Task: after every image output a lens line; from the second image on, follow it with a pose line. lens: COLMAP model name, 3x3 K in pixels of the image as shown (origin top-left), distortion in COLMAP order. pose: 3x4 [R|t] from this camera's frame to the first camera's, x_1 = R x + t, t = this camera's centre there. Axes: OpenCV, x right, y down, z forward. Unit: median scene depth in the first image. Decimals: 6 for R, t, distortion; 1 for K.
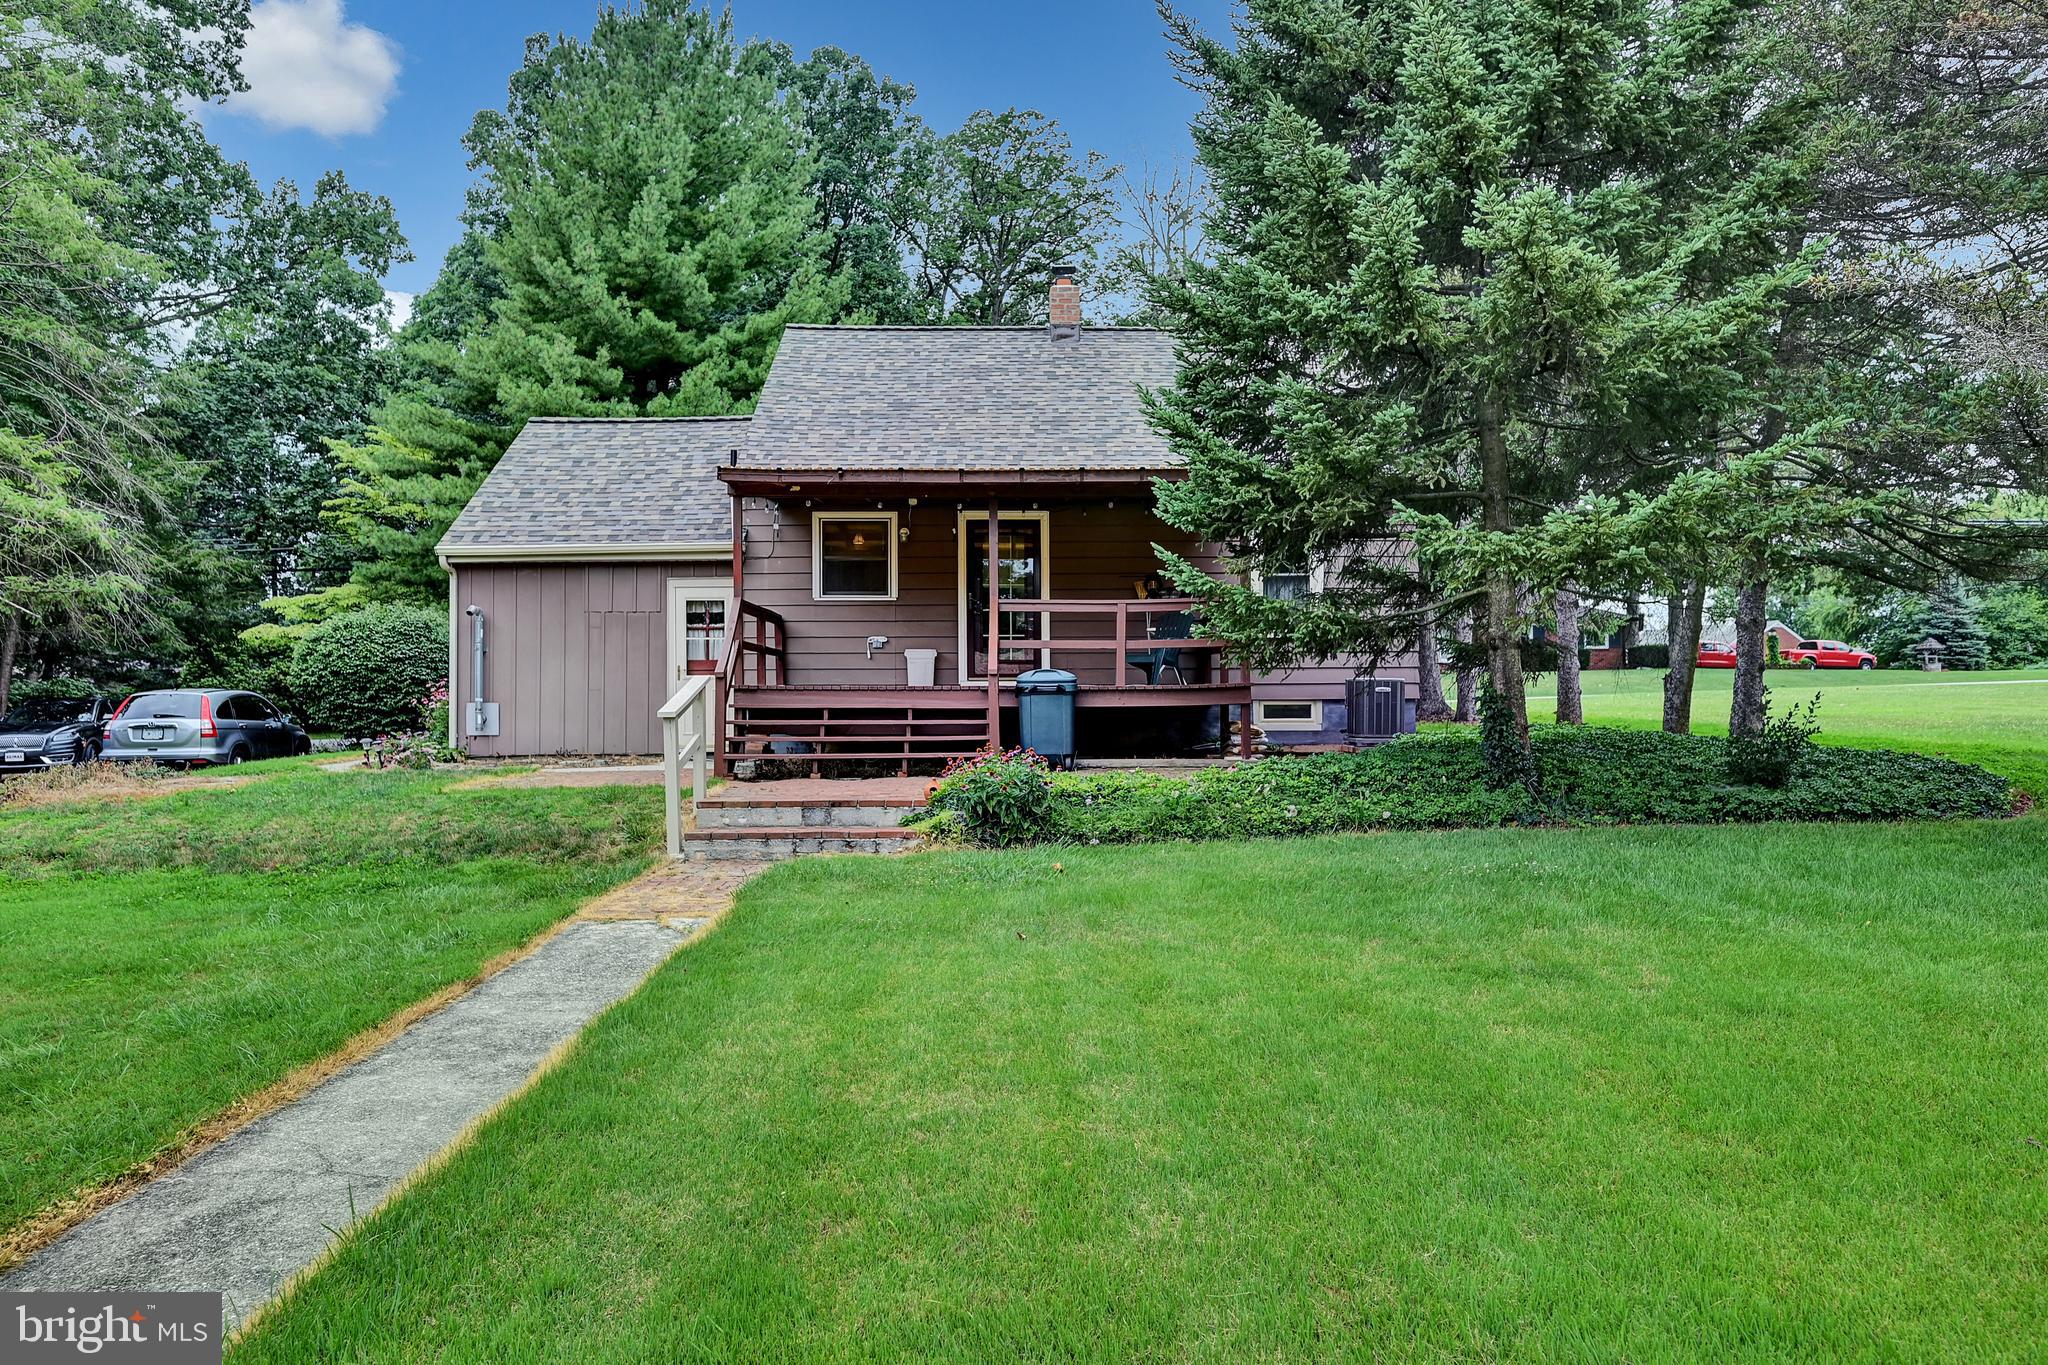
lens RADIAL K [[1382.6, 0, 1015.6], [0, 1382.6, 696.1], [0, 0, 1]] dist [0.002020, -0.006421]
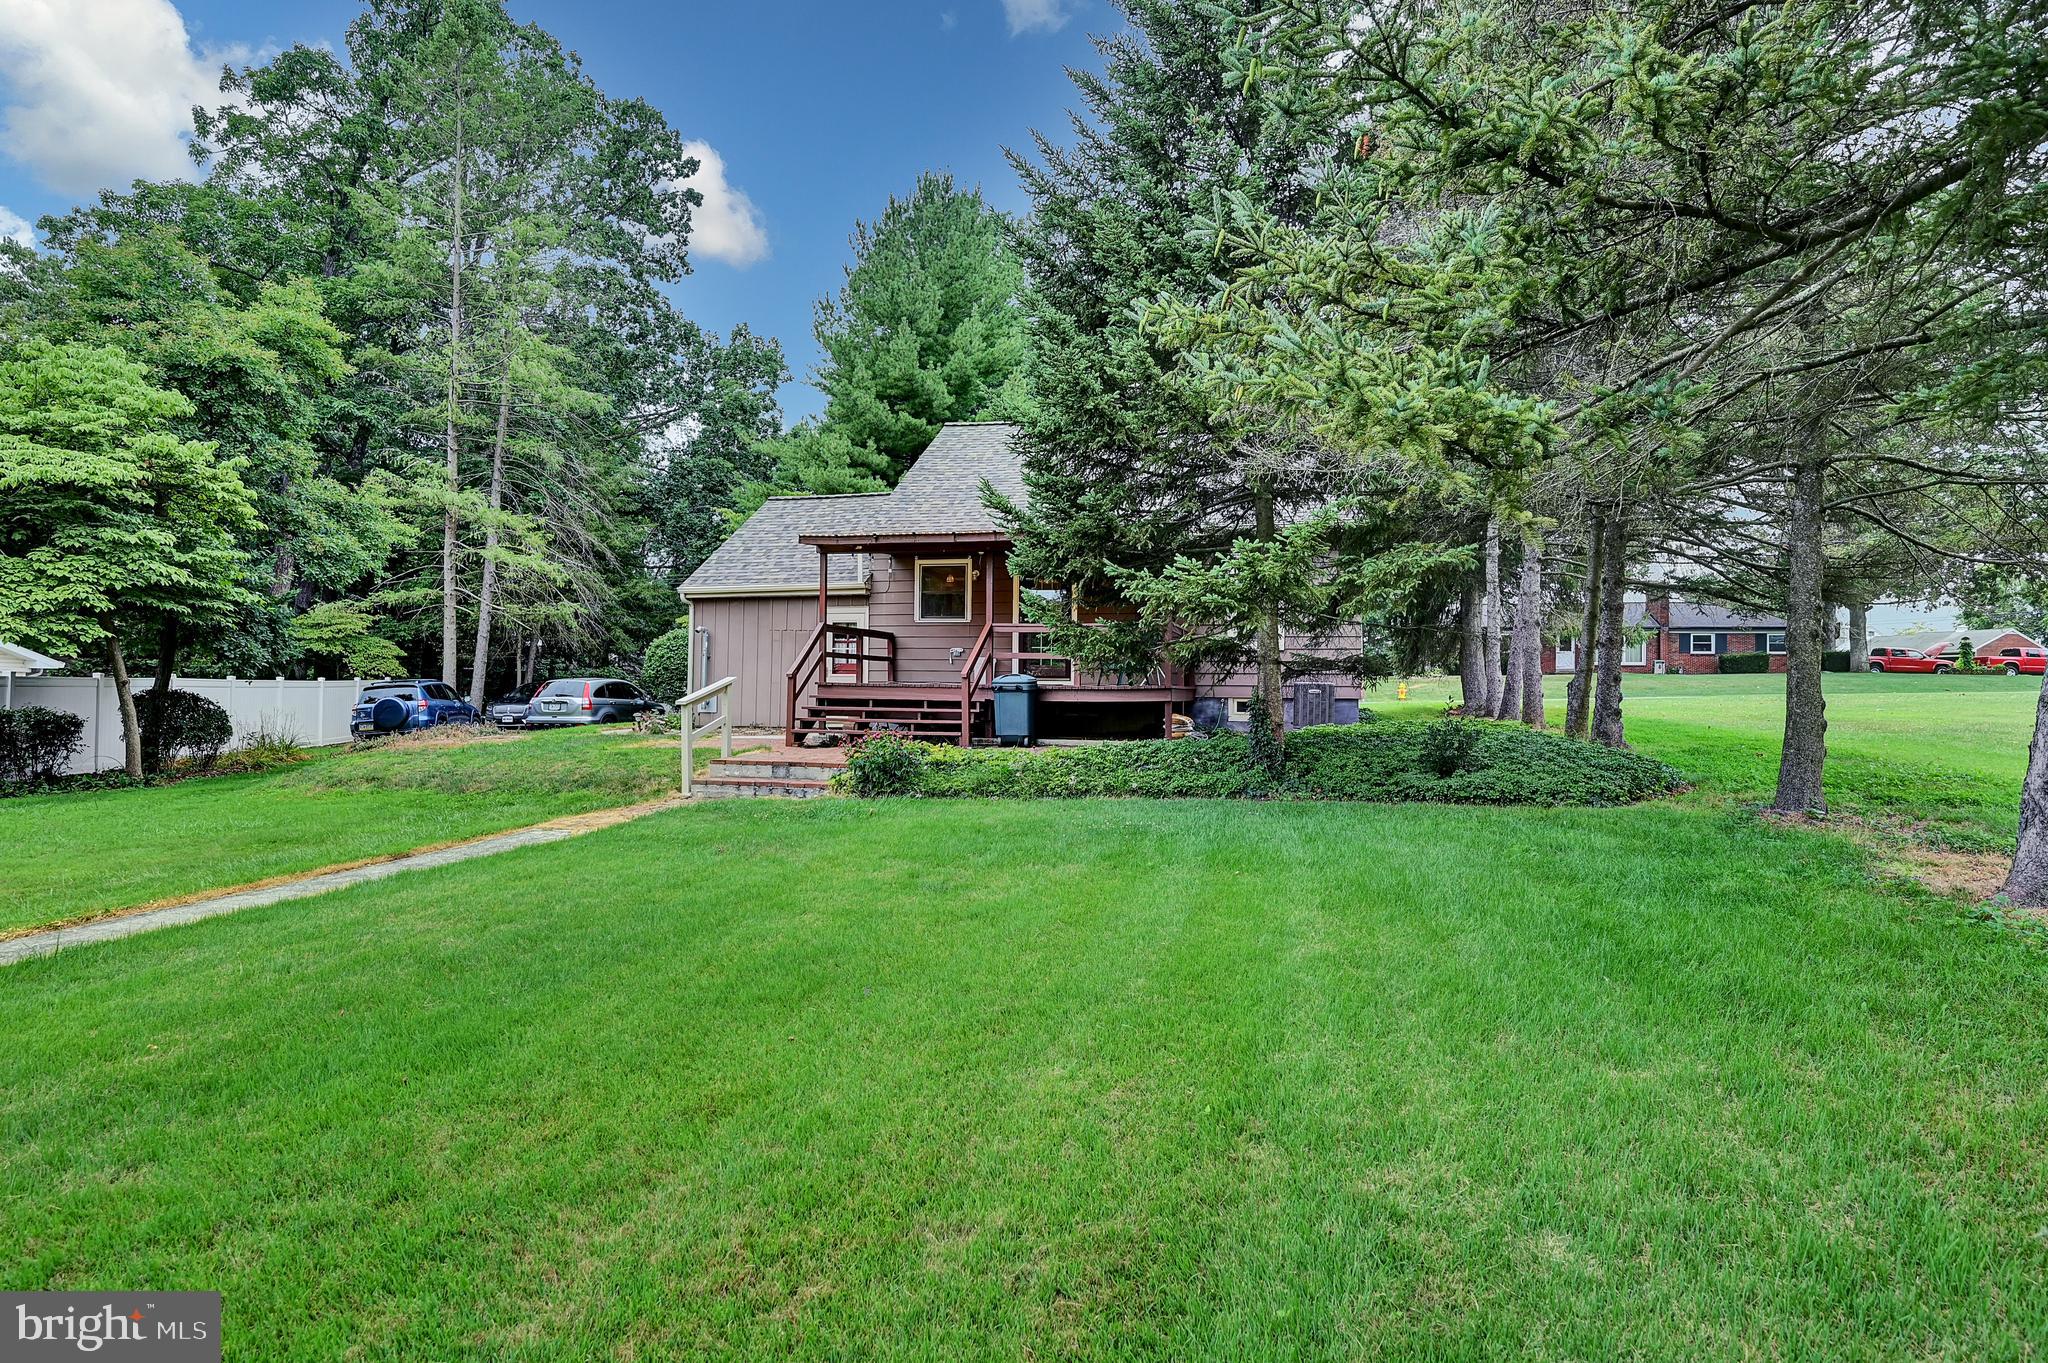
lens RADIAL K [[1080.9, 0, 1032.1], [0, 1080.9, 674.4], [0, 0, 1]] dist [-0.003624, -0.000042]
pose [[0.963606, 0.011635, -0.267074, 0.266558], [-0.014295, 0.999866, -0.008016, -0.008394], [0.266944, 0.011542, 0.963643, -0.037104]]
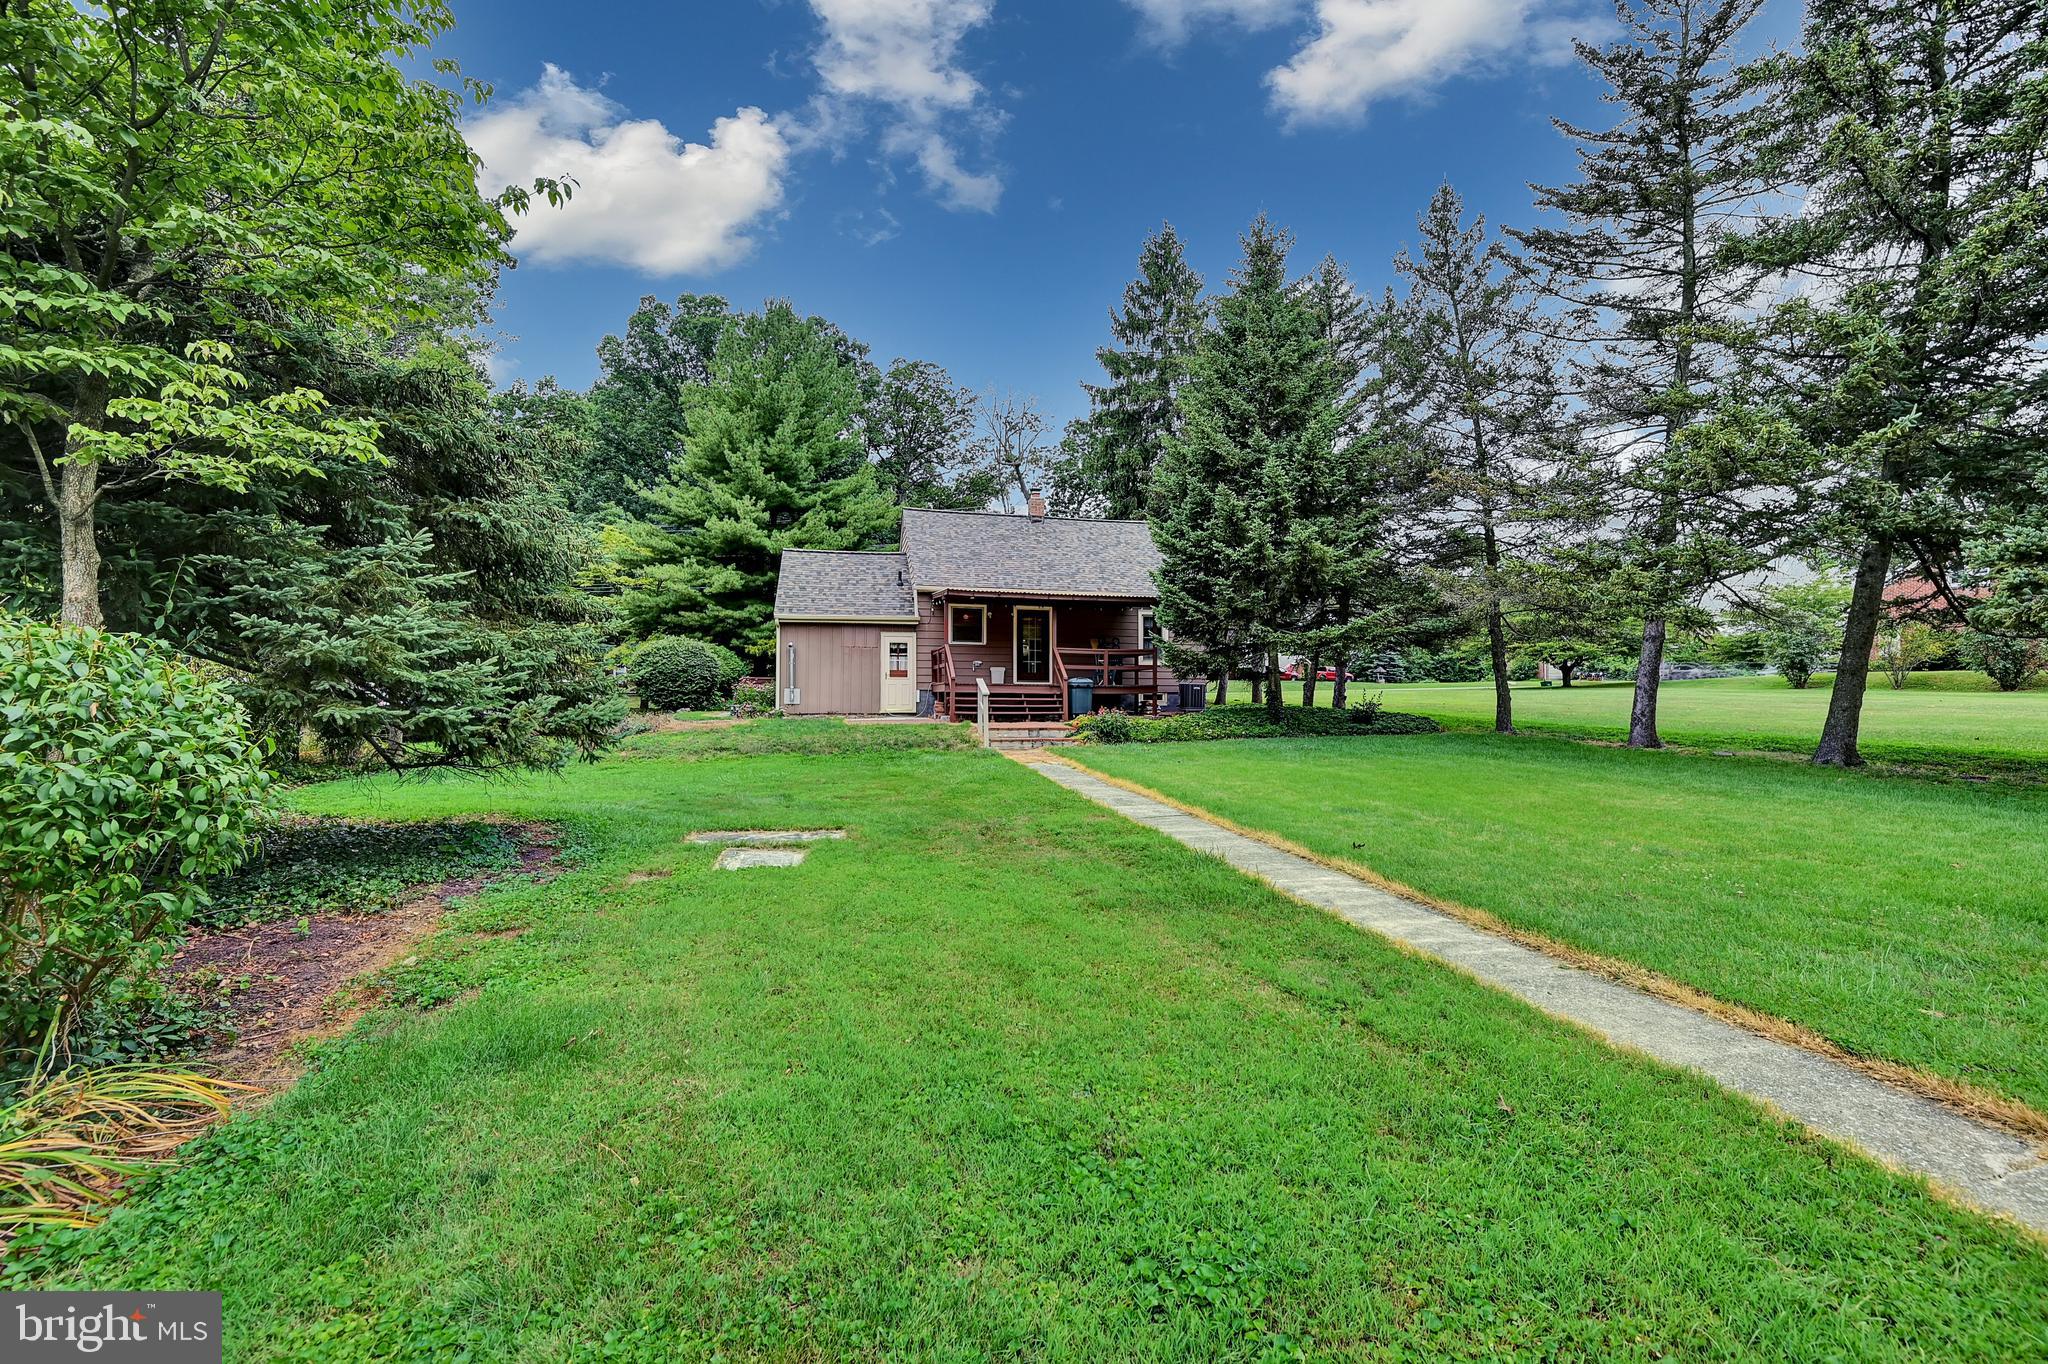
lens RADIAL K [[858.1, 0, 1024.5], [0, 858.1, 677.8], [0, 0, 1]] dist [-0.000458, -0.000011]
pose [[0.978806, 0.016269, 0.204144, -0.304825], [-0.013155, 0.999776, -0.016601, 0.005554], [-0.204369, 0.013564, 0.978800, -0.355601]]
